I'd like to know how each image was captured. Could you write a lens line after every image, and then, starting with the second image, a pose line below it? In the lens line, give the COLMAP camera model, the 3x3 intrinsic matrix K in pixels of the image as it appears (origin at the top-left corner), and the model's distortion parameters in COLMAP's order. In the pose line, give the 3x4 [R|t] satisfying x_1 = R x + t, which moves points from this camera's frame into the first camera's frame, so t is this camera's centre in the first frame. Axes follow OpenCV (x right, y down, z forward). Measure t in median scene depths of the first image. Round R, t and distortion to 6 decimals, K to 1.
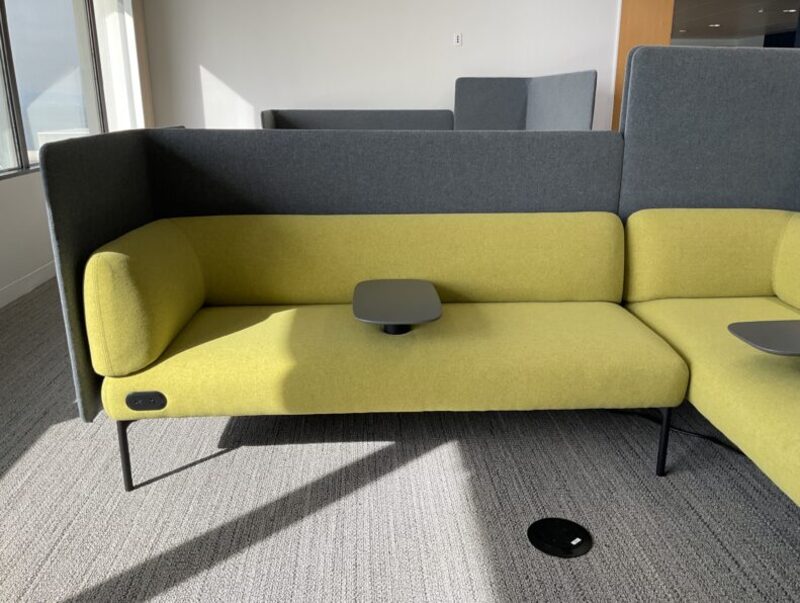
lens RADIAL K [[659.4, 0, 400.0], [0, 659.4, 301.5], [0, 0, 1]] dist [0.101292, -0.193399]
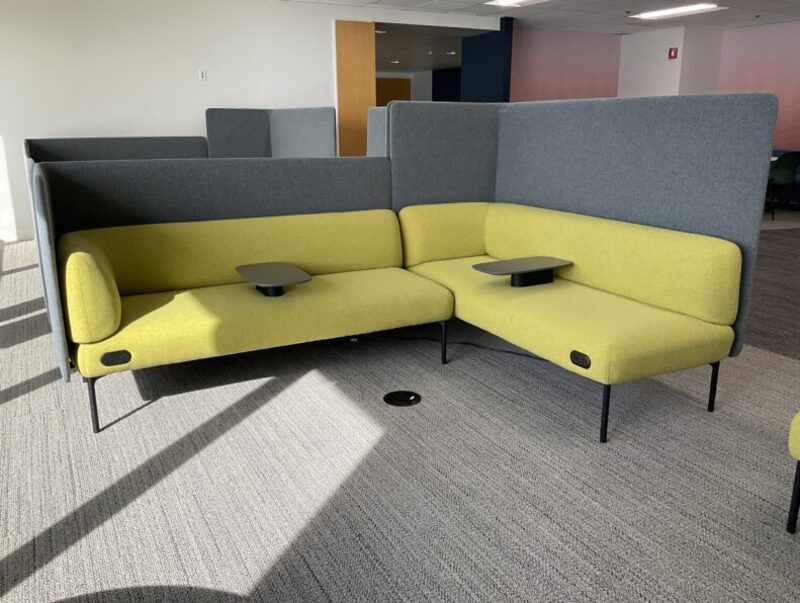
lens RADIAL K [[659.4, 0, 400.0], [0, 659.4, 301.5], [0, 0, 1]] dist [0.101292, -0.193399]
pose [[0.906190, -0.111829, 0.407816, -0.331496], [0.123682, 0.992318, -0.002720, 0.091114], [-0.404379, 0.052904, 0.913060, -0.420531]]
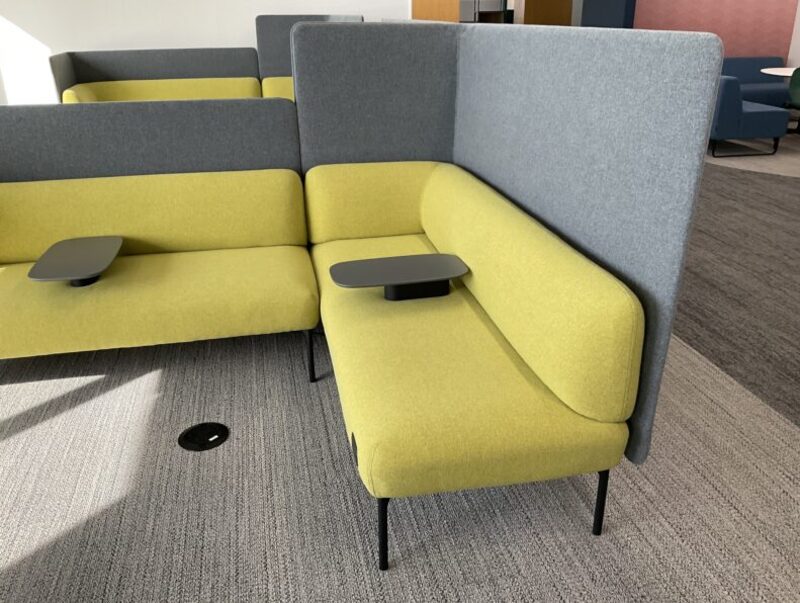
lens RADIAL K [[659.4, 0, 400.0], [0, 659.4, 301.5], [0, 0, 1]] dist [0.101292, -0.193399]
pose [[0.987640, -0.069589, 0.140443, 0.360175], [0.052981, 0.991515, 0.118707, -0.032830], [-0.147512, -0.109799, 0.982947, -0.240965]]
